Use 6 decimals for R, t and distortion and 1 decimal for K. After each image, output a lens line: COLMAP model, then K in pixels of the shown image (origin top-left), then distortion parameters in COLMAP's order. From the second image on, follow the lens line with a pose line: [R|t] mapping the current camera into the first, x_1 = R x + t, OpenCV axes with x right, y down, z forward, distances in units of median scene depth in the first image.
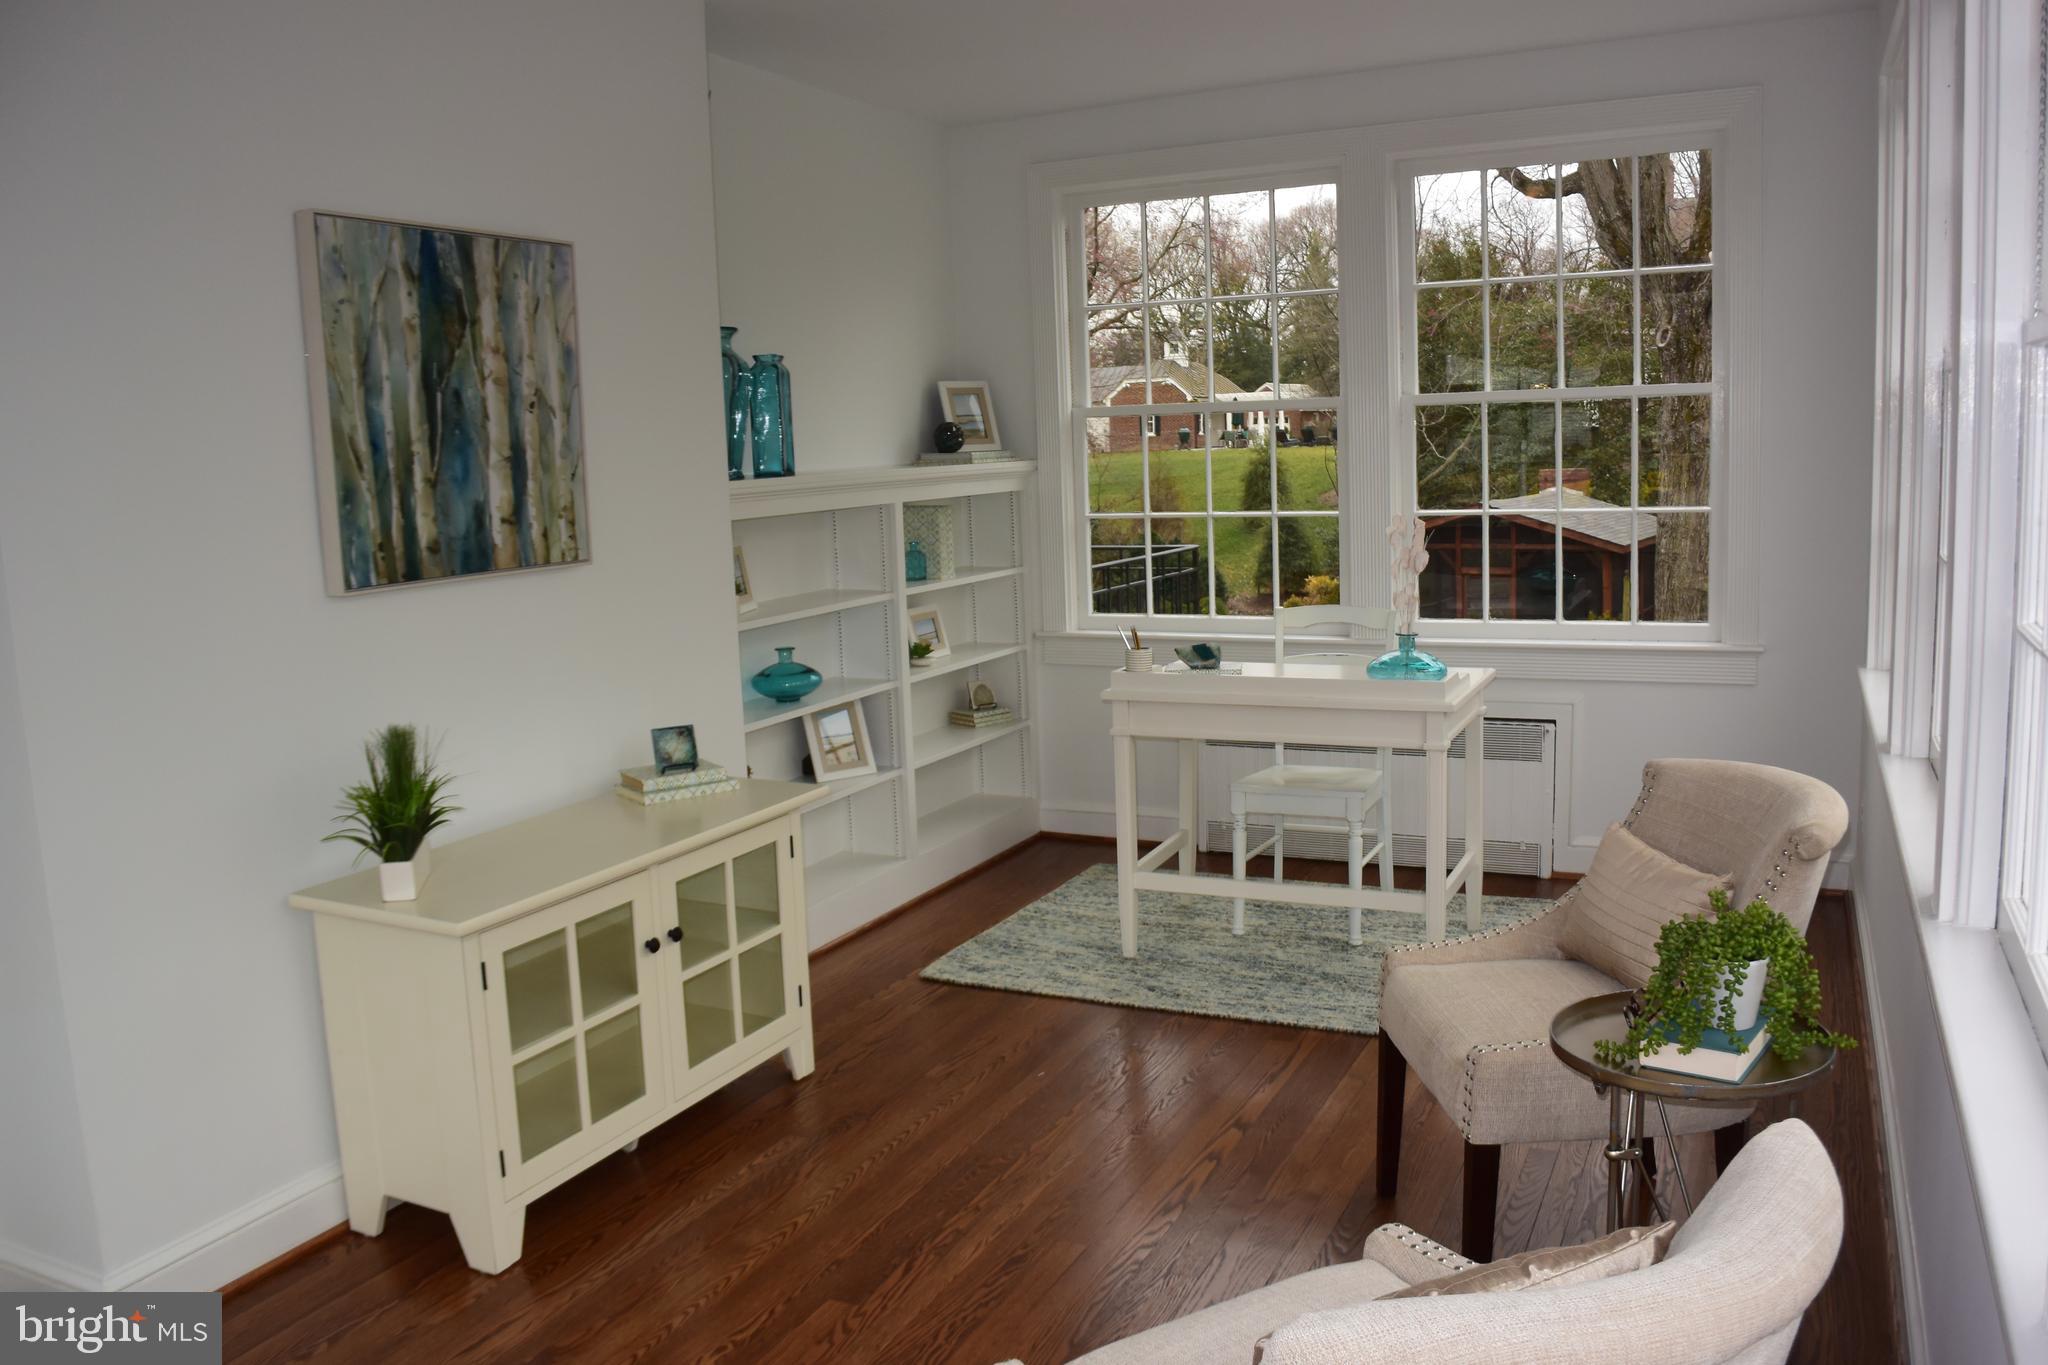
lens RADIAL K [[1590.6, 0, 1029.7], [0, 1590.6, 681.3], [0, 0, 1]] dist [-0.136001, 0.079437]
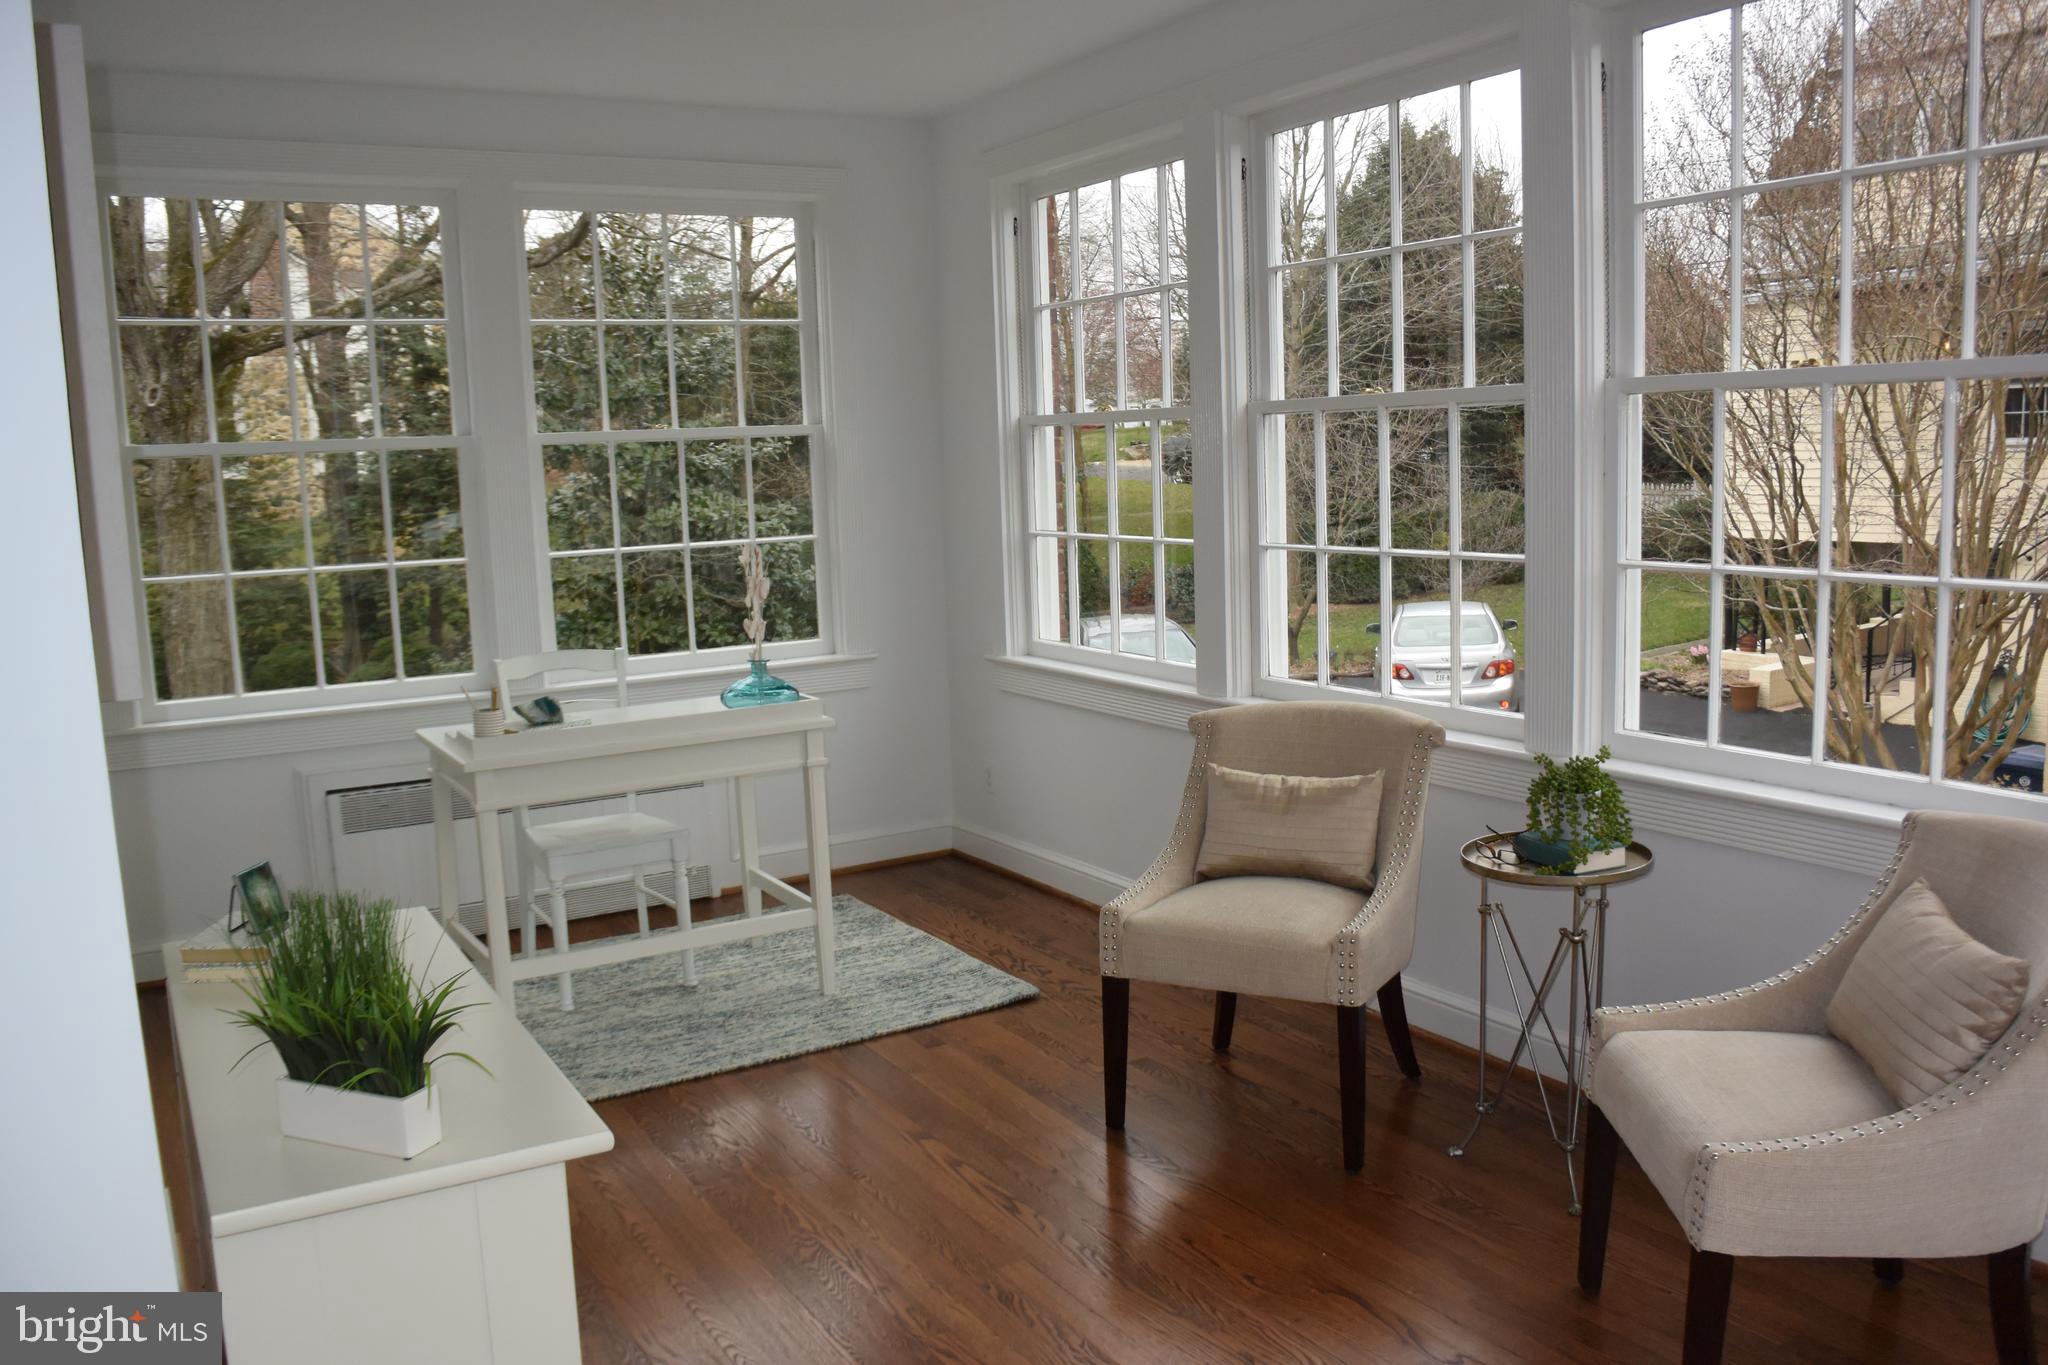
lens RADIAL K [[1590.6, 0, 1071.9], [0, 1590.6, 686.3], [0, 0, 1]] dist [-0.136001, 0.079437]
pose [[0.539776, -0.102732, 0.835517, -0.450169], [0.135680, 0.990166, 0.034093, -0.018270], [-0.830803, 0.094960, 0.548406, 0.239922]]
